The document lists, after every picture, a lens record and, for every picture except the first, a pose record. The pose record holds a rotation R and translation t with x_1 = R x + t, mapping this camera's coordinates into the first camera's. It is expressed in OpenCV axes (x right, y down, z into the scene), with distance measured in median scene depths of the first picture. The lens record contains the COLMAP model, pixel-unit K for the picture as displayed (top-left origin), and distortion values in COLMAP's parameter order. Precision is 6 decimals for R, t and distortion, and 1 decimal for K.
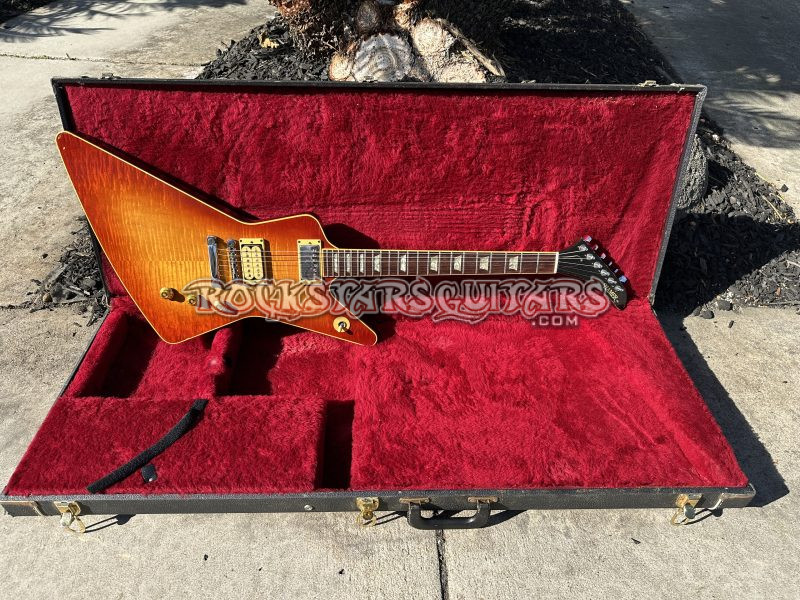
lens RADIAL K [[557.0, 0, 375.3], [0, 557.0, 315.5], [0, 0, 1]] dist [0.030923, -0.038482]
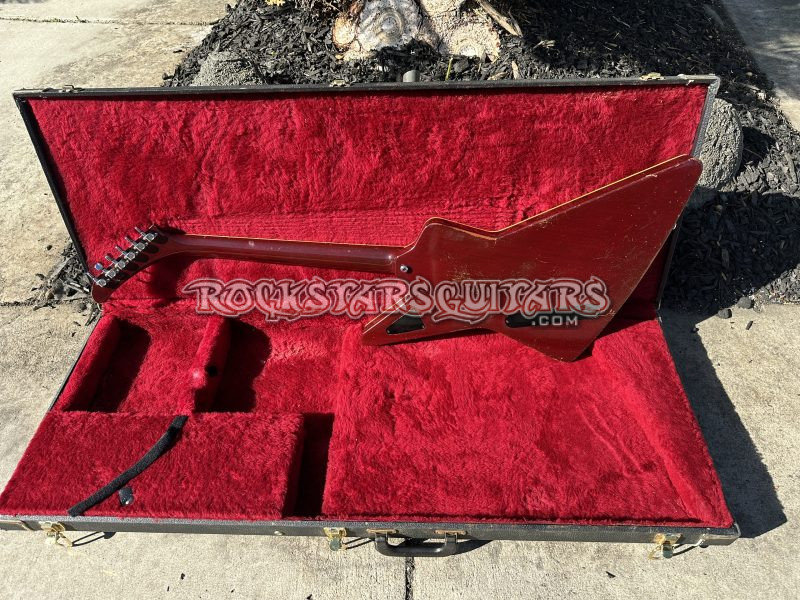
lens RADIAL K [[557.0, 0, 382.1], [0, 557.0, 308.4], [0, 0, 1]] dist [0.030923, -0.038482]
pose [[0.996890, -0.000528, -0.078808, 0.123715], [0.009252, 0.993847, 0.110379, -0.143829], [0.078265, -0.110764, 0.990760, 0.045527]]
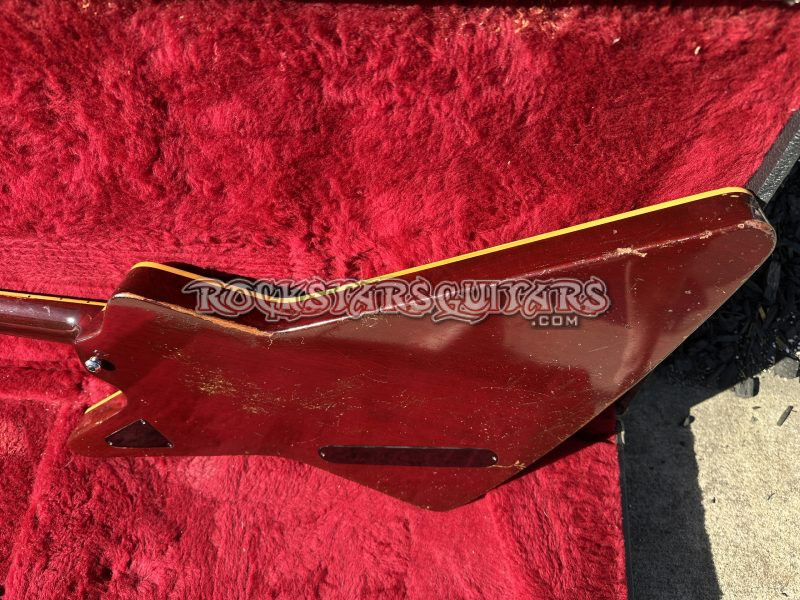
lens RADIAL K [[557.0, 0, 398.1], [0, 557.0, 287.9], [0, 0, 1]] dist [0.030923, -0.038482]
pose [[0.996208, 0.058685, -0.064225, 0.363979], [-0.025744, 0.904018, 0.426718, -0.368849], [0.083102, -0.423447, 0.902101, 0.661966]]
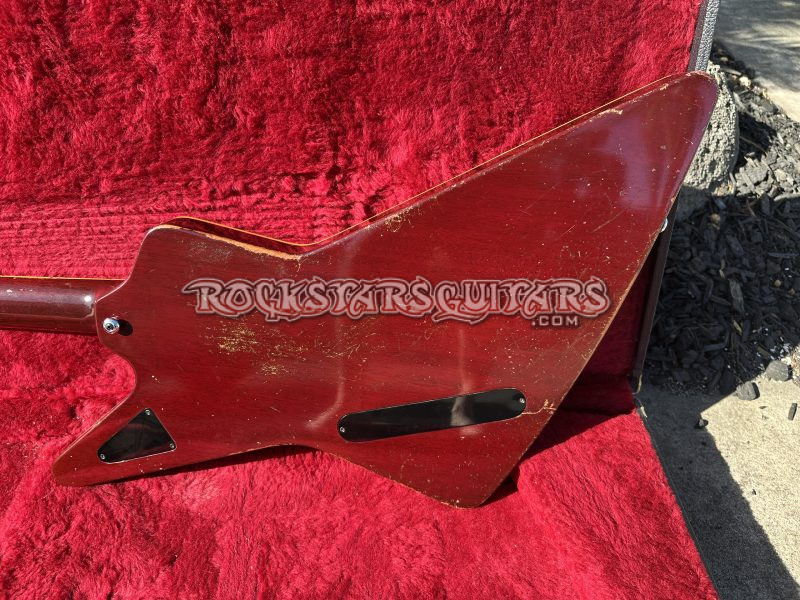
lens RADIAL K [[557.0, 0, 395.1], [0, 557.0, 305.8], [0, 0, 1]] dist [0.030923, -0.038482]
pose [[0.999651, -0.026411, -0.000998, 0.319454], [0.026420, 0.999602, 0.009896, -0.118671], [0.000737, -0.009919, 0.999951, 0.572268]]
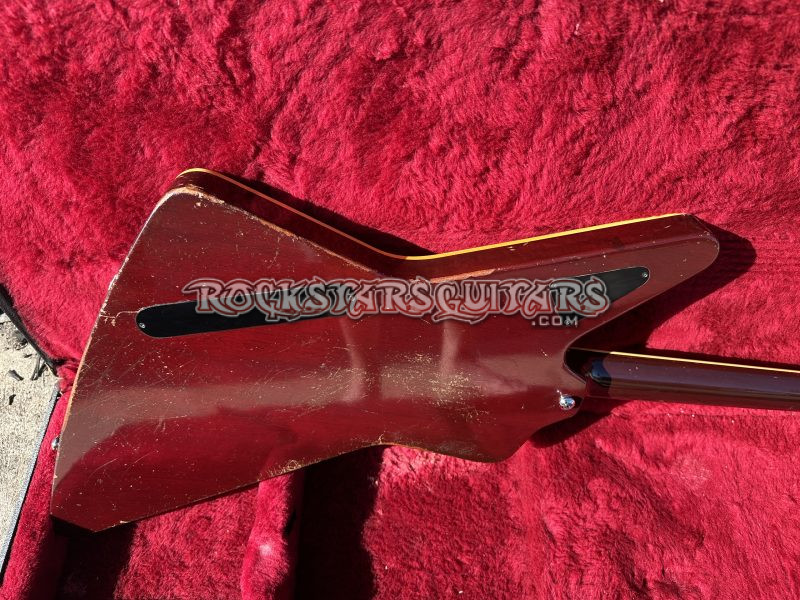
lens RADIAL K [[557.0, 0, 385.5], [0, 557.0, 300.9], [0, 0, 1]] dist [0.030923, -0.038482]
pose [[0.999560, 0.022966, -0.018776, -0.175327], [-0.014702, 0.933268, 0.358879, -0.315470], [0.025765, -0.358445, 0.933195, 0.606921]]
